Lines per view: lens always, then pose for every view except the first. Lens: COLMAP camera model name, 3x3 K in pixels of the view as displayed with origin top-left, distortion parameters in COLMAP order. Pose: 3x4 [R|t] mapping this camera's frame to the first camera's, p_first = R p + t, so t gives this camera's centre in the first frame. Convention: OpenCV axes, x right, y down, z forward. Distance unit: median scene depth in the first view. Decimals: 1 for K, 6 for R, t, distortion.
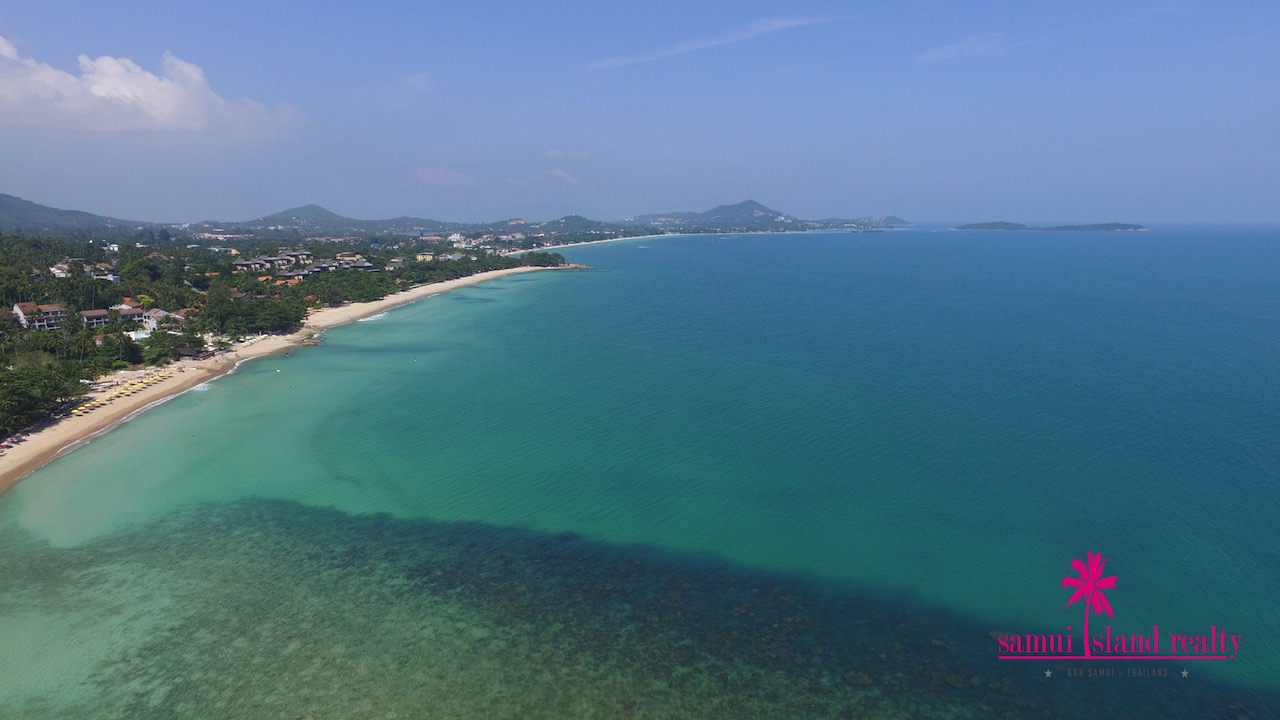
lens RADIAL K [[741.5, 0, 636.9], [0, 741.5, 364.0], [0, 0, 1]] dist [-0.014244, 0.016466]
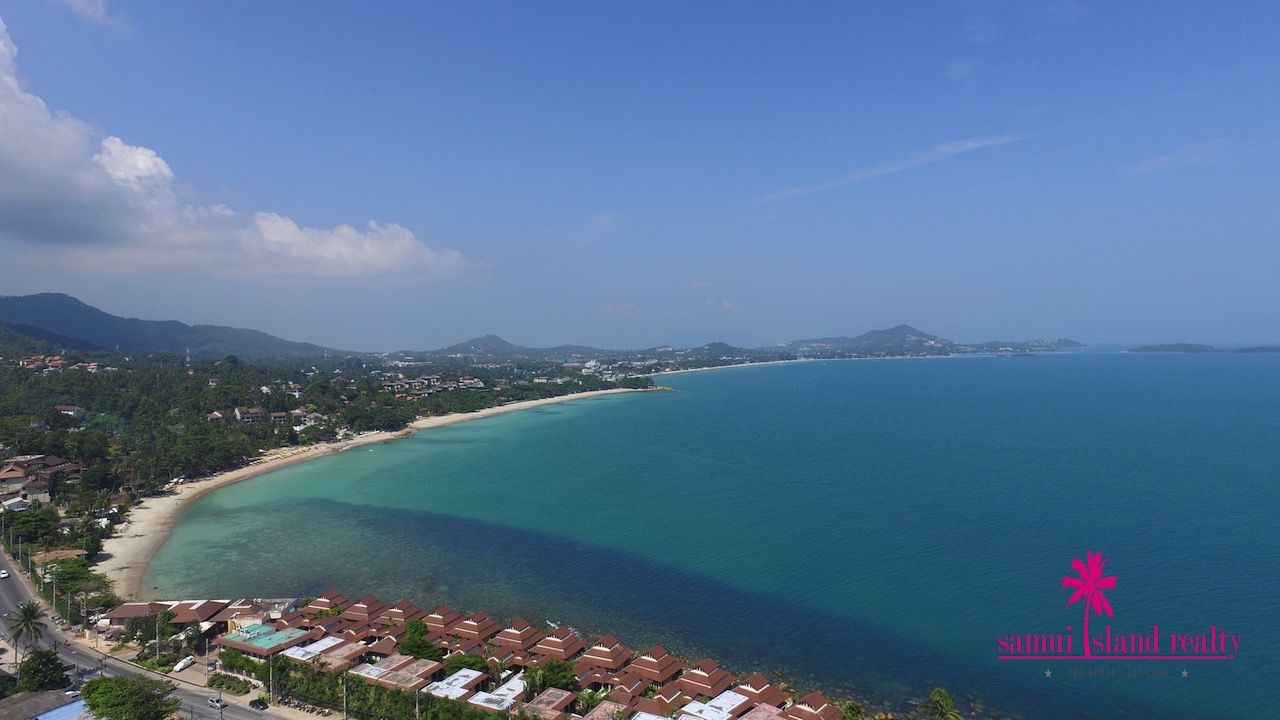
lens RADIAL K [[741.5, 0, 636.9], [0, 741.5, 364.0], [0, 0, 1]] dist [-0.014244, 0.016466]
pose [[0.975355, -0.004767, -0.220589, 0.183127], [-0.031989, 0.986148, -0.162754, 0.029132], [0.218309, 0.165799, 0.961692, -0.187567]]
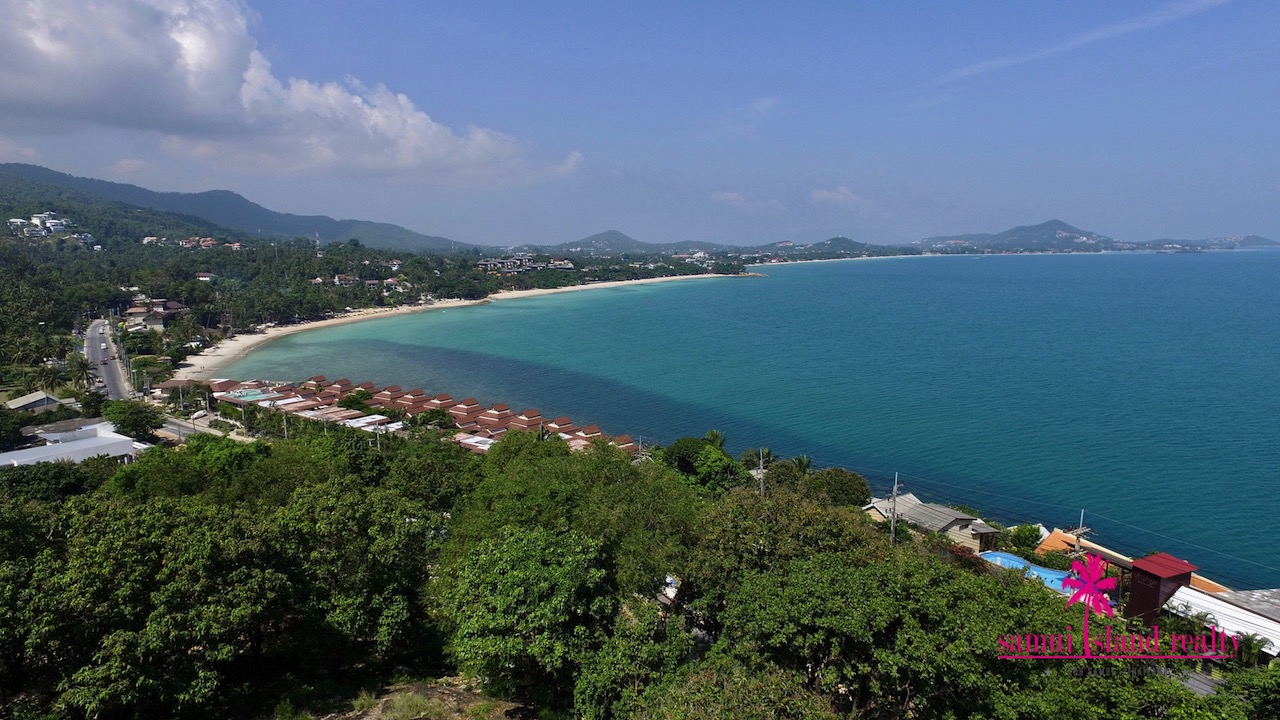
lens RADIAL K [[741.5, 0, 636.9], [0, 741.5, 364.0], [0, 0, 1]] dist [-0.014244, 0.016466]
pose [[0.923516, 0.055559, -0.379515, 0.266174], [-0.067877, 0.997510, -0.019144, 0.058801], [0.377506, 0.043440, 0.924988, -0.193511]]
